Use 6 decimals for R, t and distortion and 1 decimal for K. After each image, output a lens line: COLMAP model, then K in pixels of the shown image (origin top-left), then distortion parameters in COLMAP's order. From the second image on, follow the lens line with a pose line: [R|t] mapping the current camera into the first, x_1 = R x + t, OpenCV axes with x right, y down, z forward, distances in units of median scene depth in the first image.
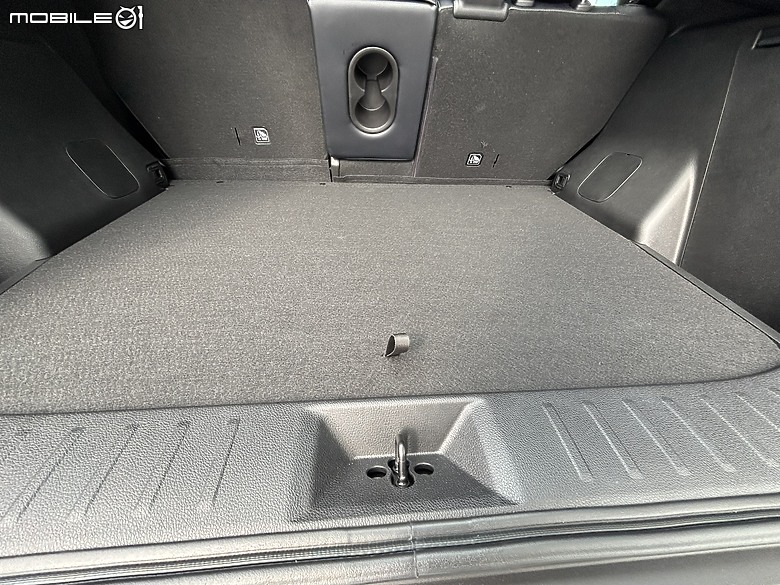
lens RADIAL K [[319.5, 0, 384.2], [0, 319.5, 293.1], [0, 0, 1]] dist [-0.003726, 0.001186]
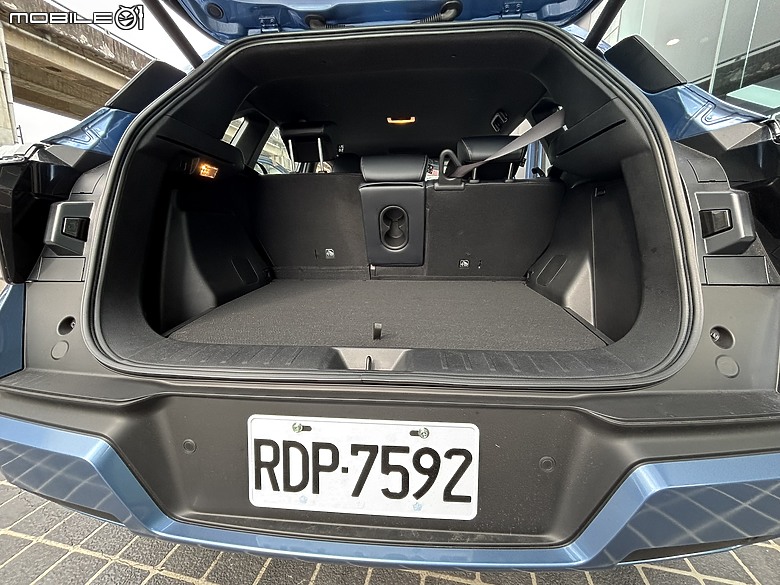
lens RADIAL K [[319.5, 0, 385.1], [0, 319.5, 294.4], [0, 0, 1]] dist [-0.003726, 0.001186]
pose [[0.984336, -0.007681, -0.176136, 0.187553], [-0.056620, 0.932355, -0.357082, 0.279731], [0.166964, 0.361462, 0.917316, -0.393623]]
